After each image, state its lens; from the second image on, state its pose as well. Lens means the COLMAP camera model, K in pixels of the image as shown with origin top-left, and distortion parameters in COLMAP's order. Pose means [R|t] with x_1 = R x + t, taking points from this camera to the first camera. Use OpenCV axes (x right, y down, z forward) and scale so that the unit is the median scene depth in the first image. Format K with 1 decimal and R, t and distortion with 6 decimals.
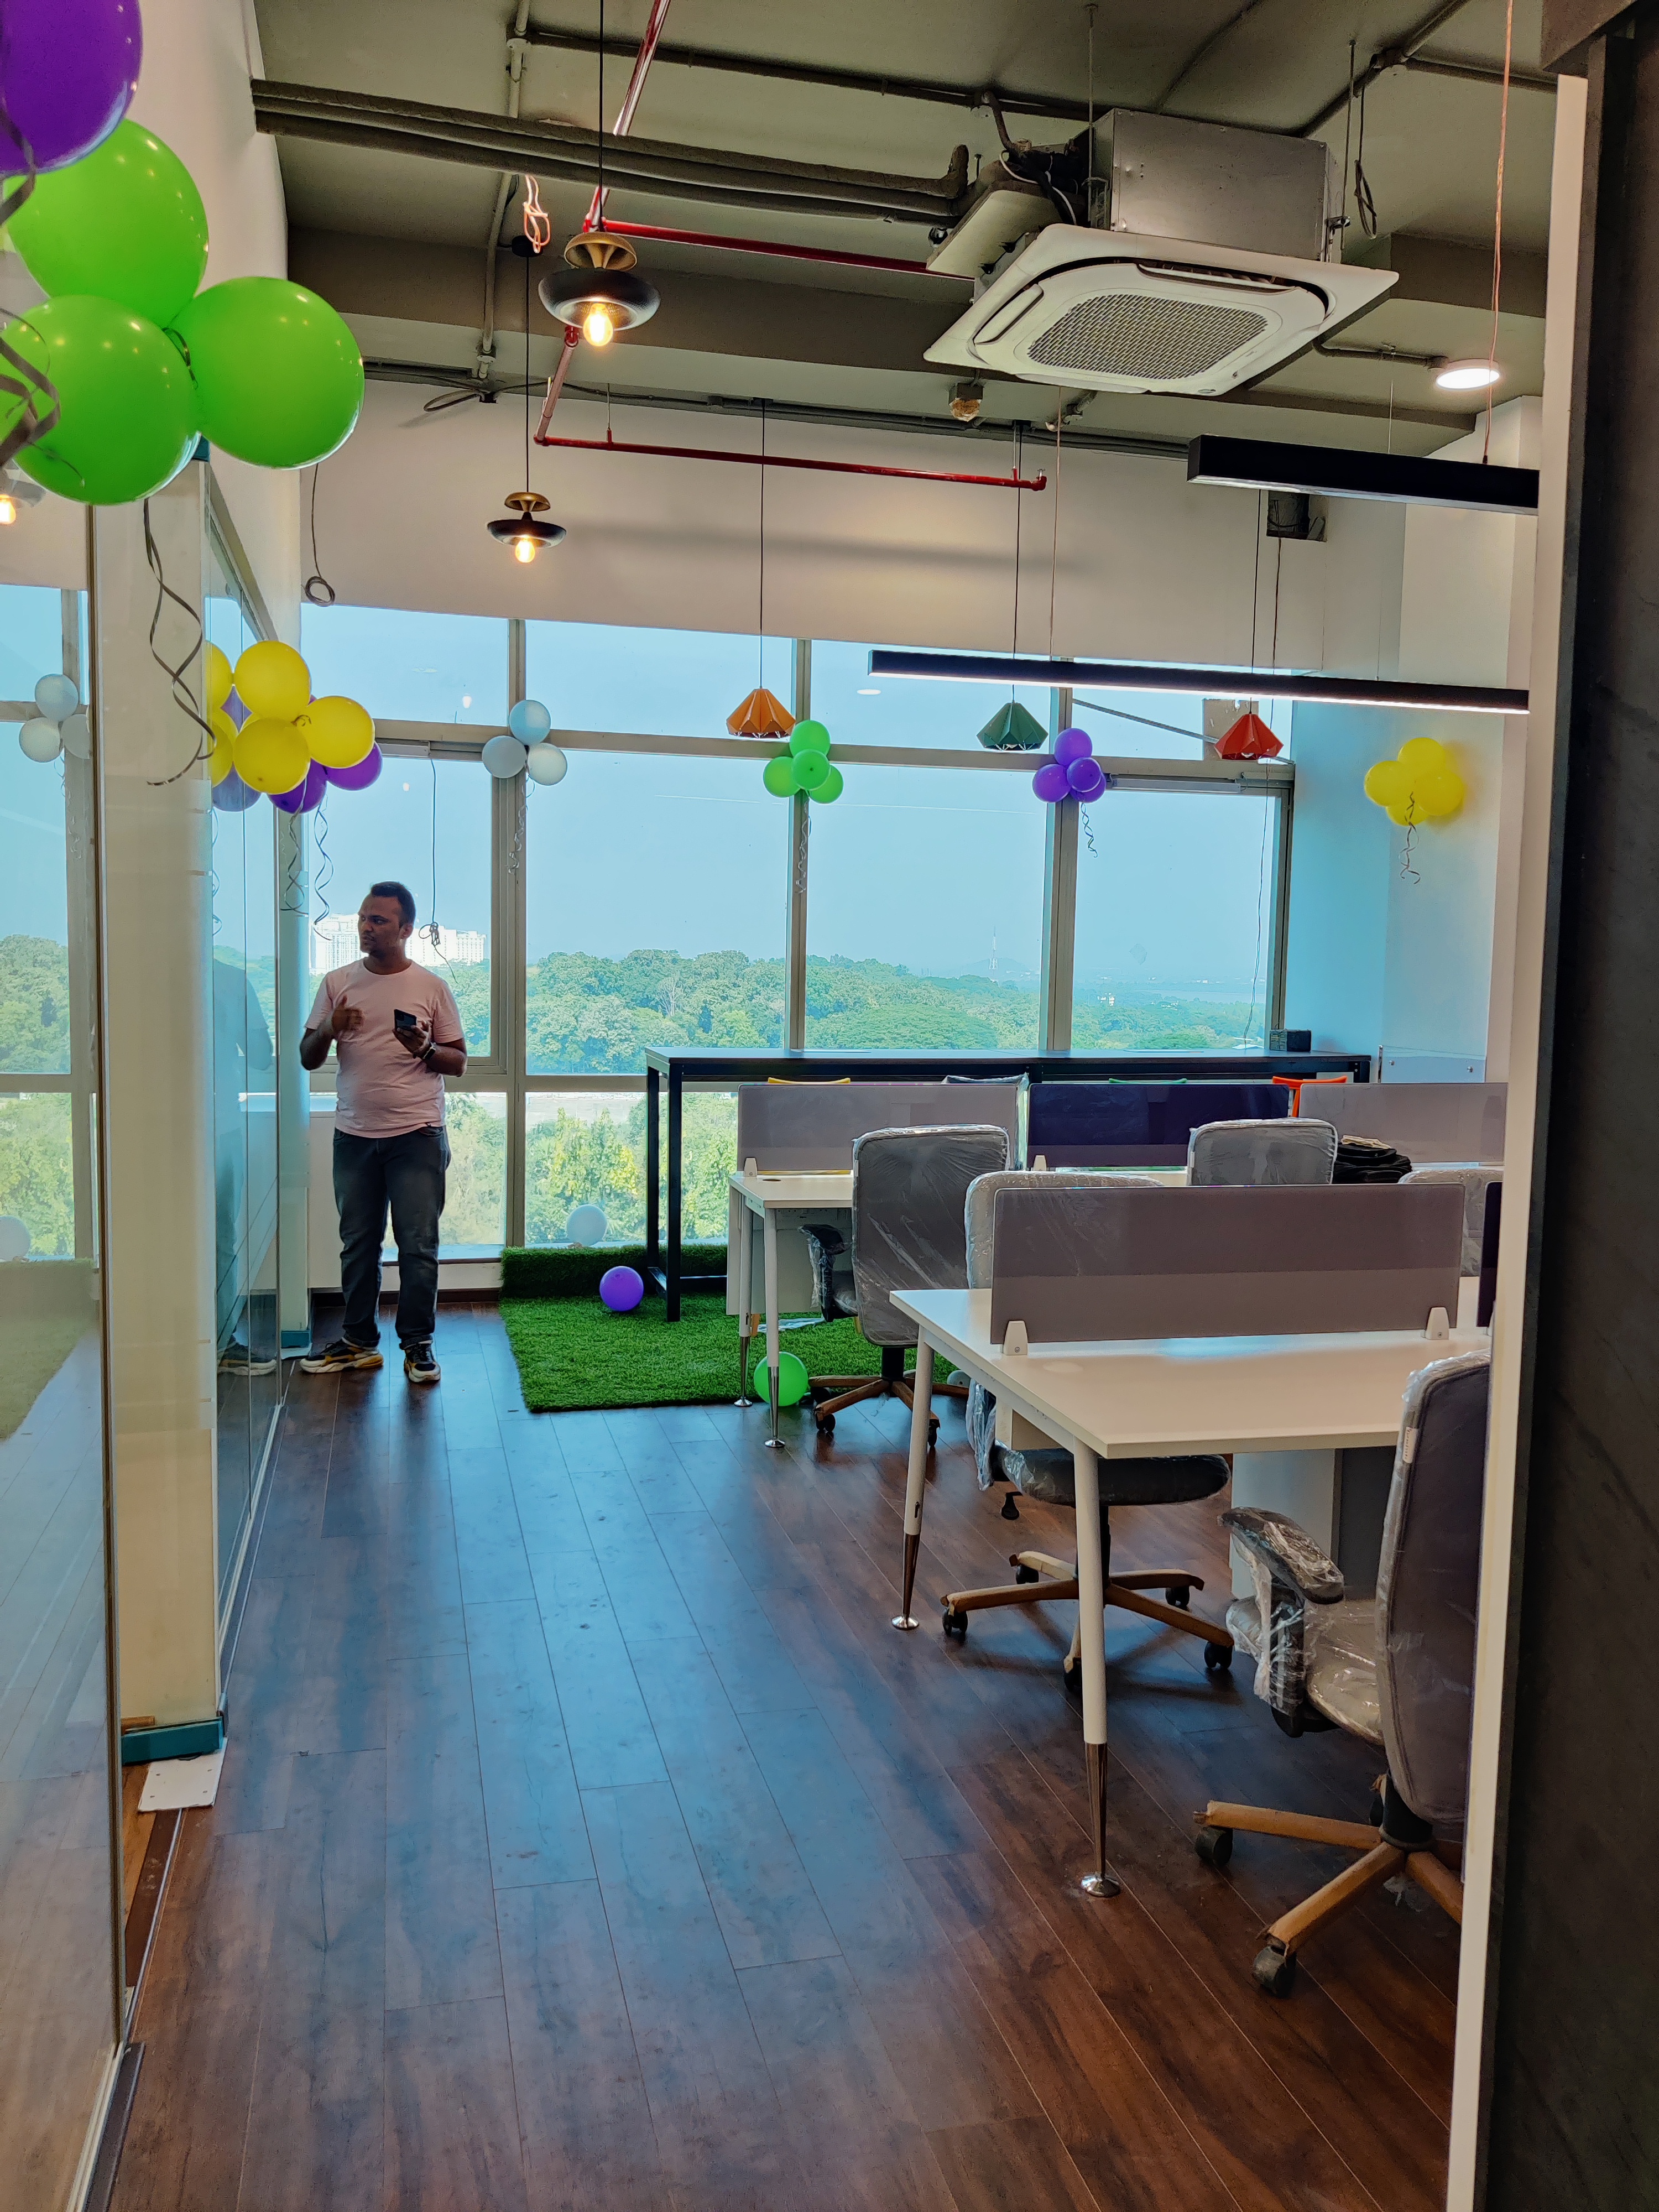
lens RADIAL K [[1637.9, 0, 823.4], [0, 1637.9, 1083.4], [0, 0, 1]] dist [0.047542, -0.053390]
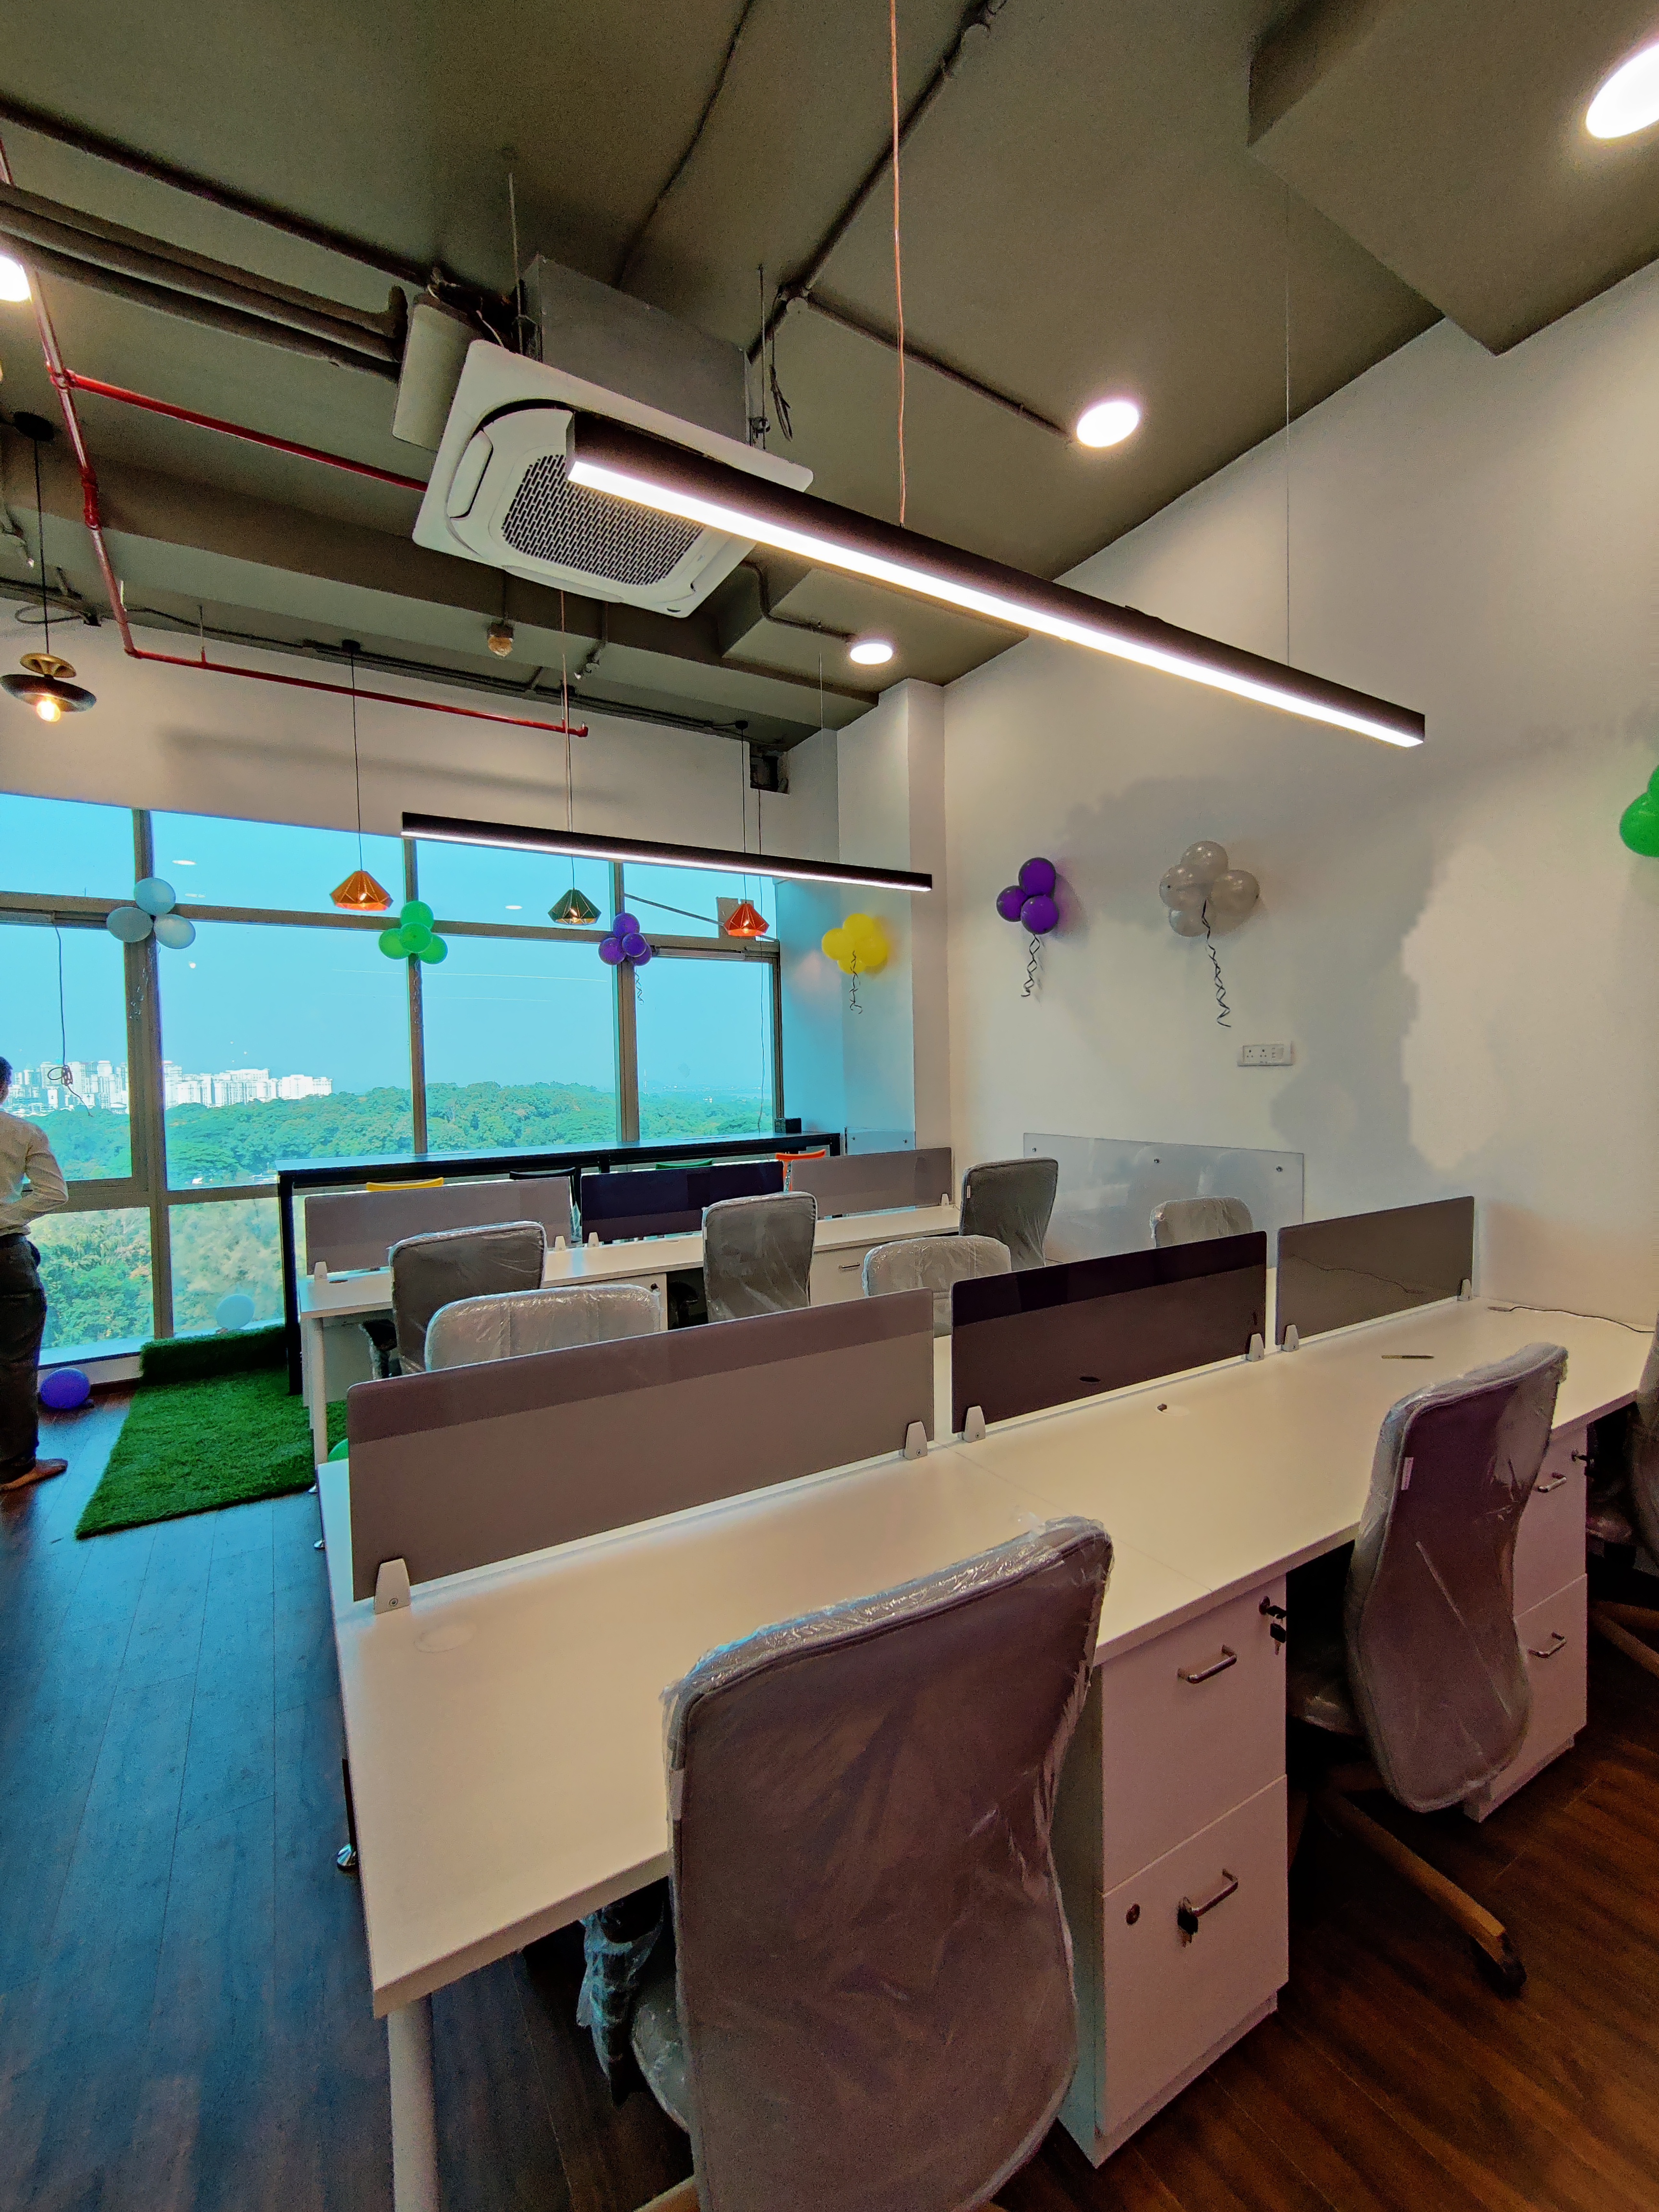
lens RADIAL K [[914.1, 0, 818.8], [0, 914.1, 1108.7], [0, 0, 1]] dist [0.001854, 0.000204]
pose [[0.955238, -0.049881, 0.291603, 0.080783], [0.062536, 0.997455, -0.034234, -0.012794], [-0.289153, 0.050938, 0.955927, 0.231375]]
